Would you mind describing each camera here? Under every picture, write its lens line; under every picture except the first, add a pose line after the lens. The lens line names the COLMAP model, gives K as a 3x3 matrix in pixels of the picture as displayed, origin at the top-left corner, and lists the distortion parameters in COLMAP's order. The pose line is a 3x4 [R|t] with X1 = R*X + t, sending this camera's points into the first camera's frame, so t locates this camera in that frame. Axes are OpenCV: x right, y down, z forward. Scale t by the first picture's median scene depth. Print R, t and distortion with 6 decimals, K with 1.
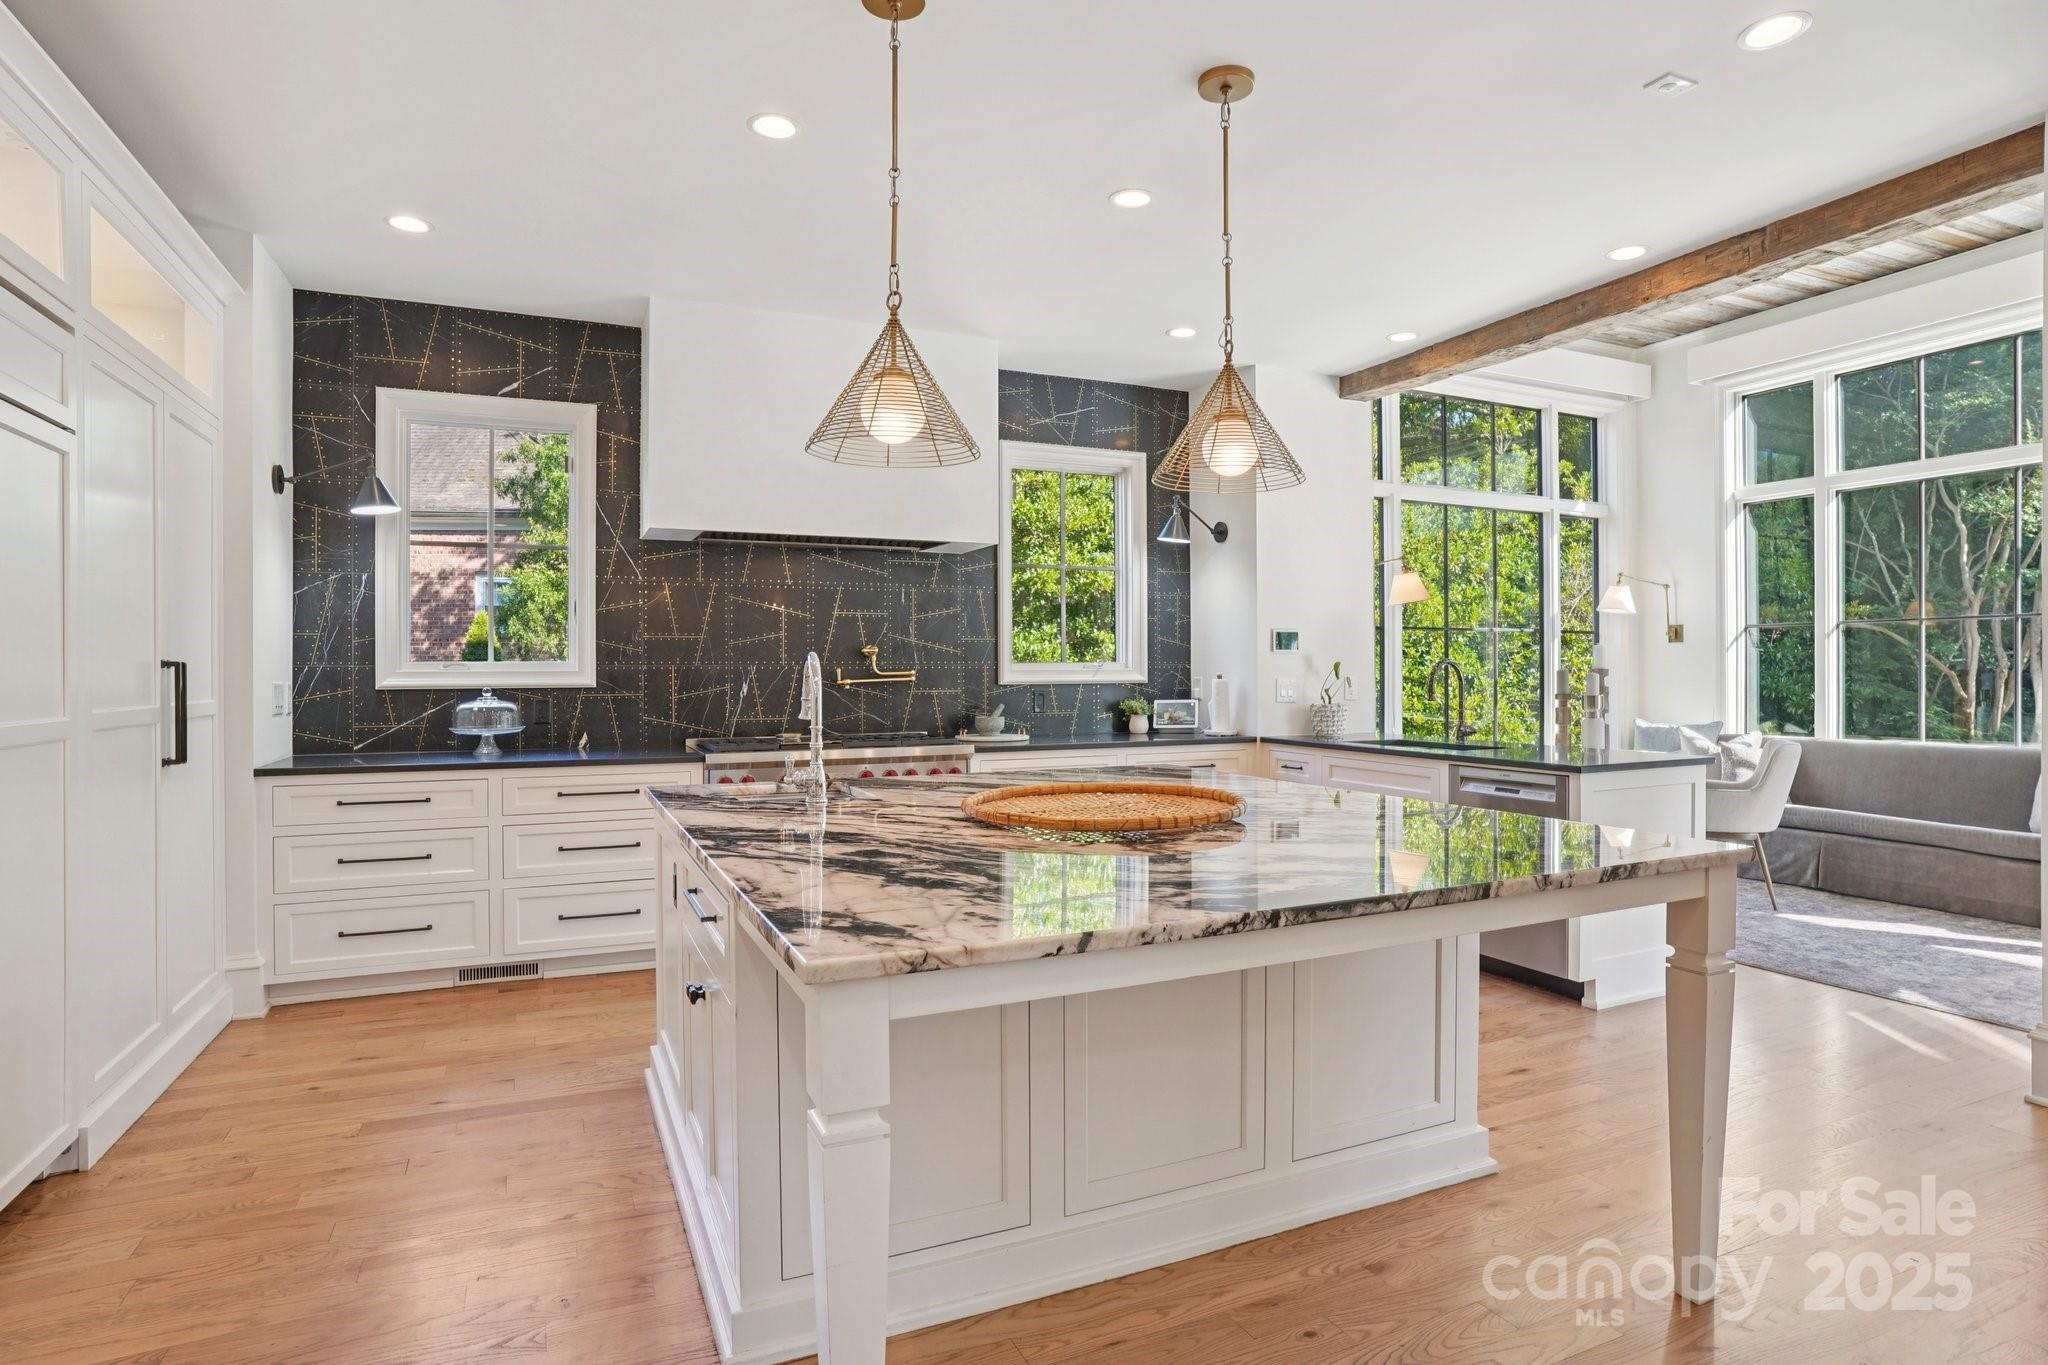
lens RADIAL K [[1091.7, 0, 1020.7], [0, 1091.7, 687.4], [0, 0, 1]] dist [-0.070912, 0.033633]
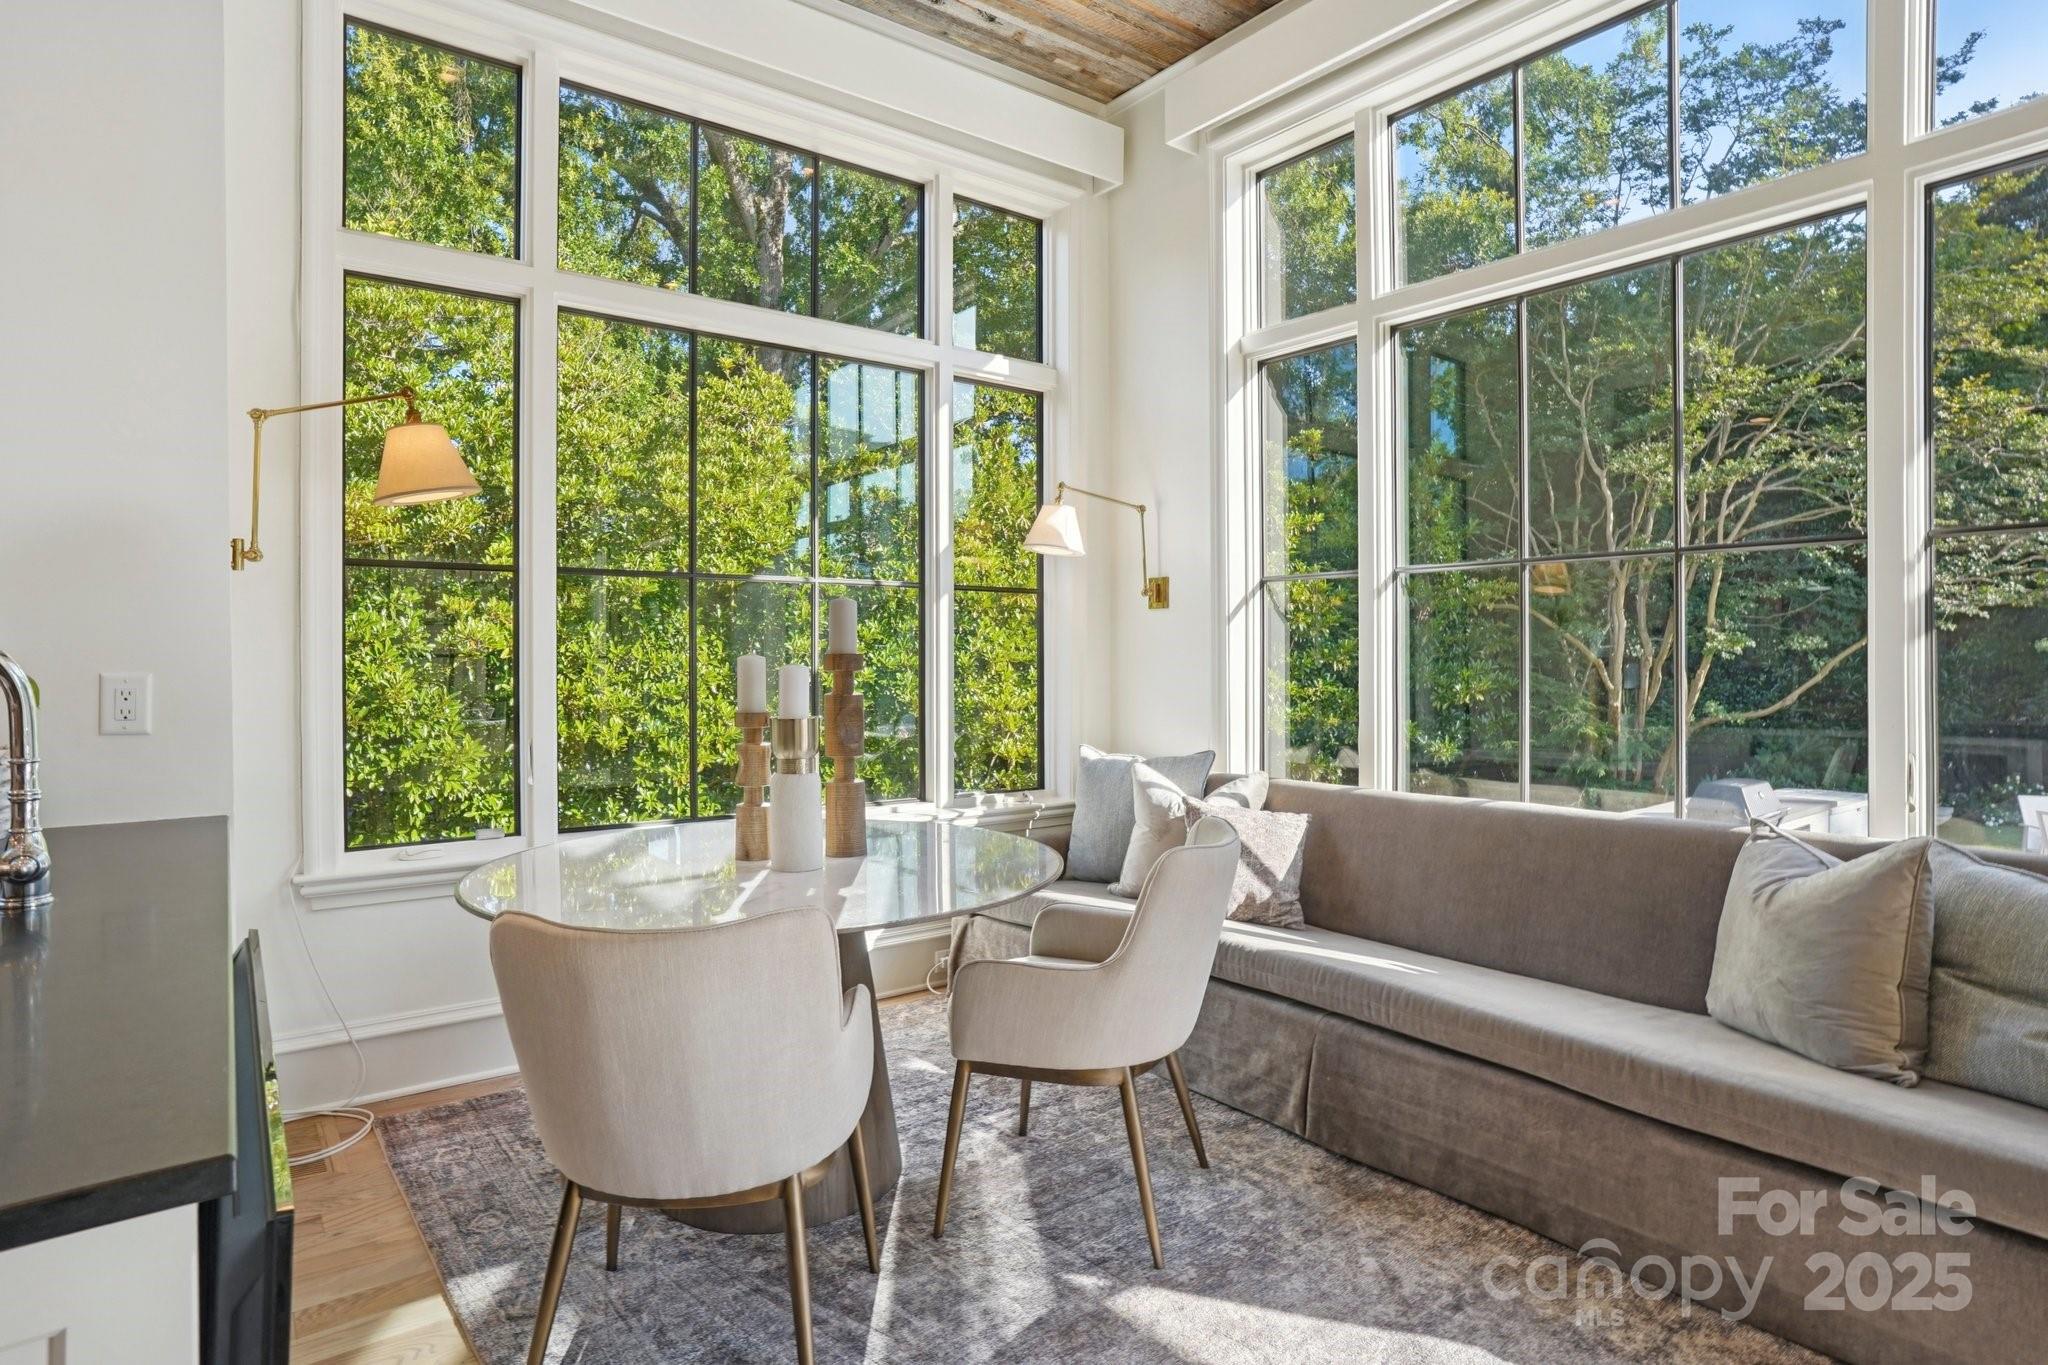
lens RADIAL K [[1091.7, 0, 1032.1], [0, 1091.7, 677.4], [0, 0, 1]] dist [-0.070912, 0.033633]
pose [[0.973371, -0.002295, 0.229226, 0.559406], [0.001531, 0.999993, 0.003509, -0.009901], [-0.229232, -0.003064, 0.973367, 0.607391]]
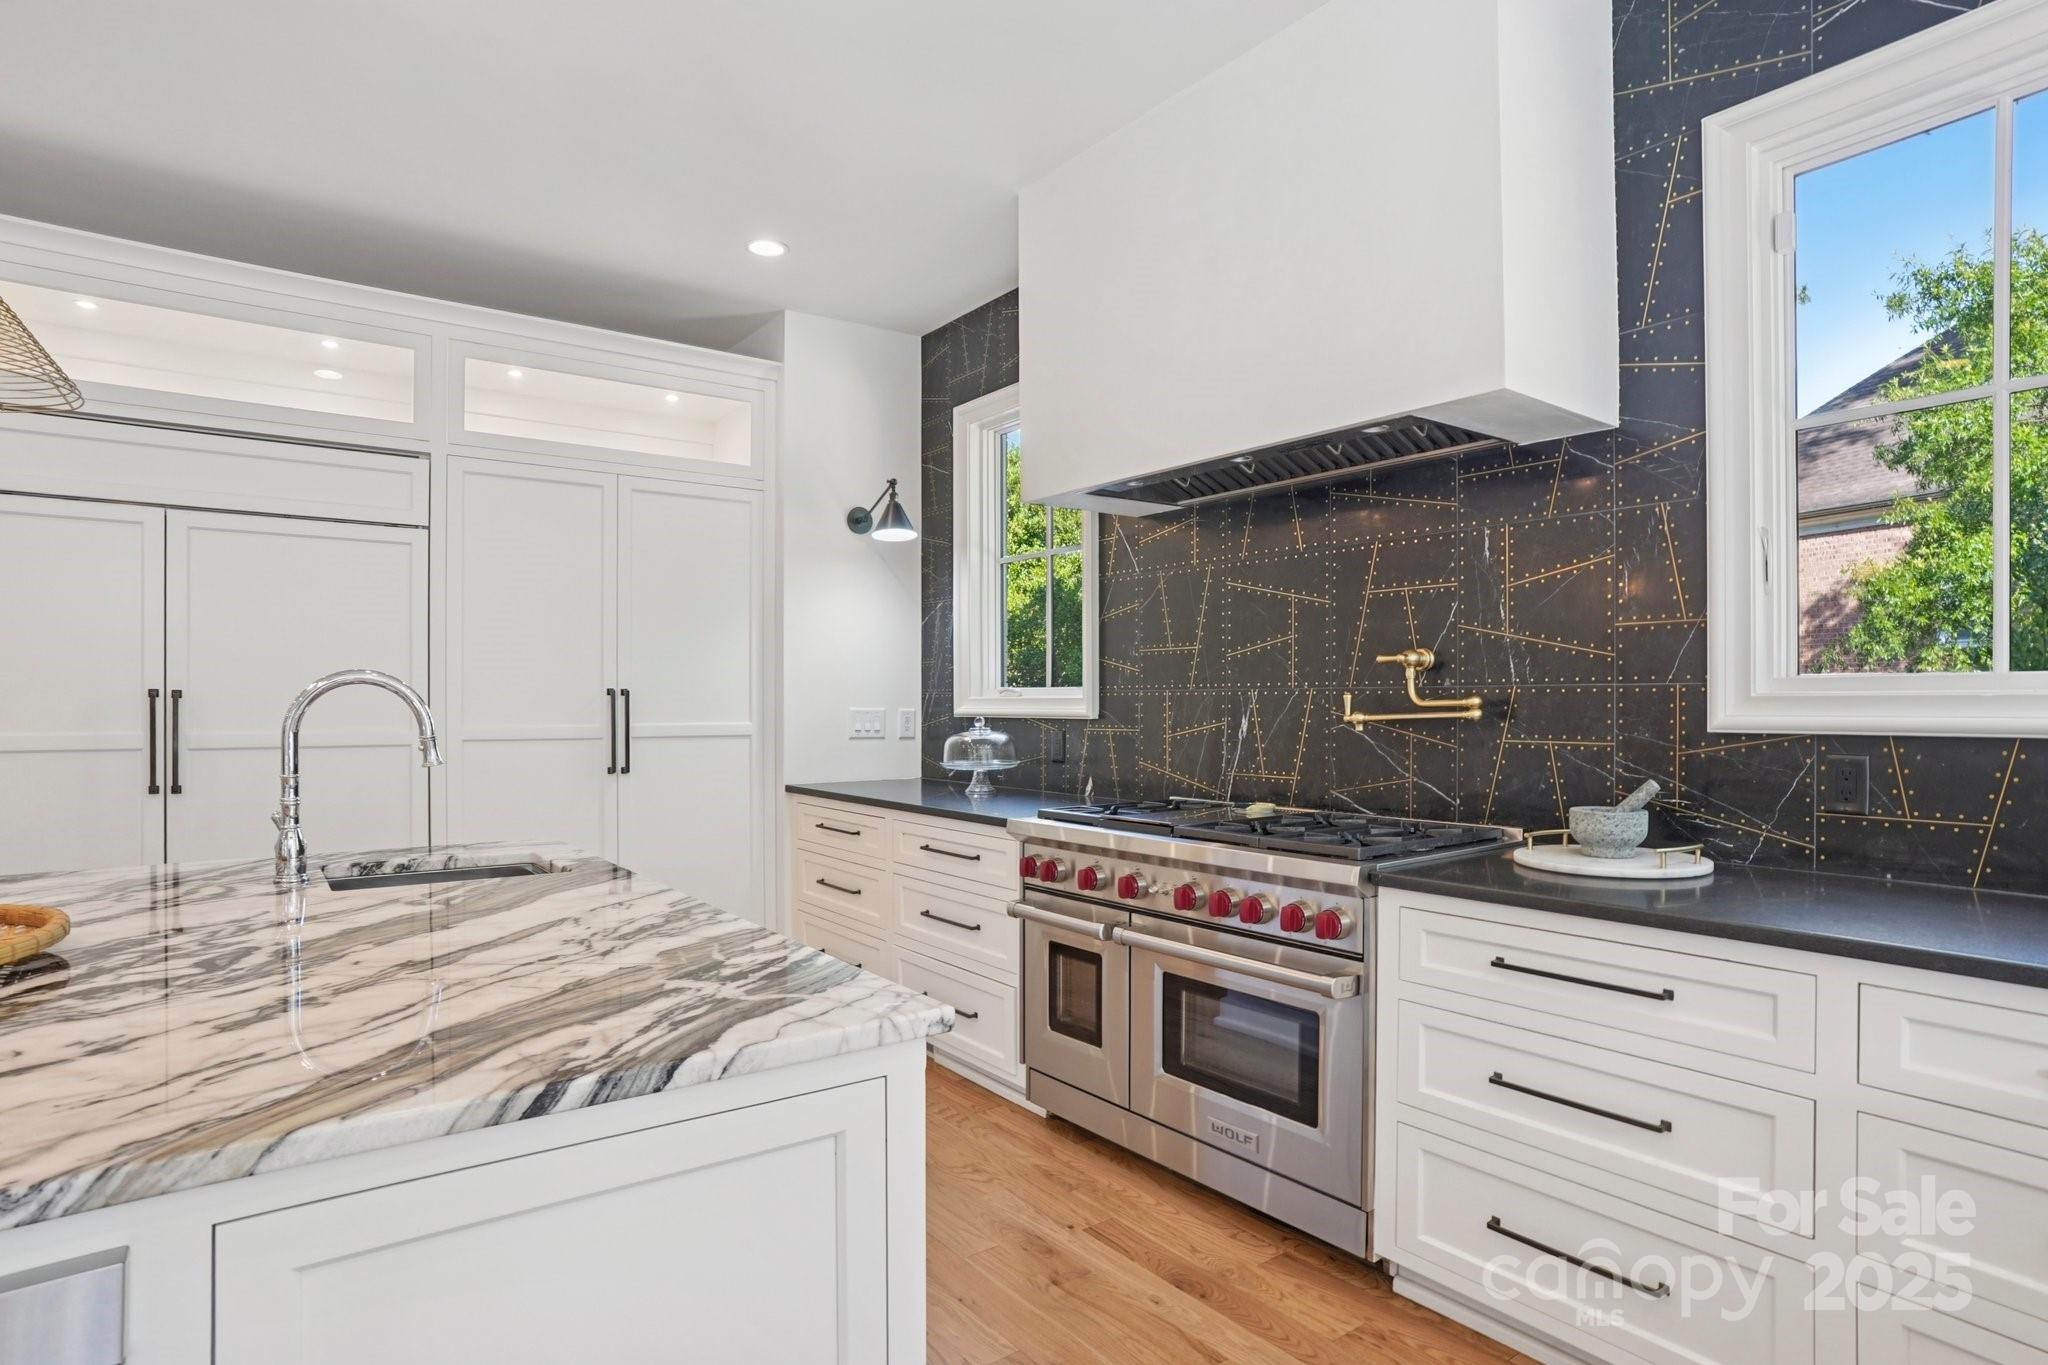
lens RADIAL K [[1091.7, 0, 1030.1], [0, 1091.7, 710.0], [0, 0, 1]] dist [-0.070912, 0.033633]
pose [[0.215029, 0.010599, -0.976550, 0.314122], [-0.015274, 0.999855, 0.007489, -0.010229], [0.976488, 0.013306, 0.215160, 0.691571]]
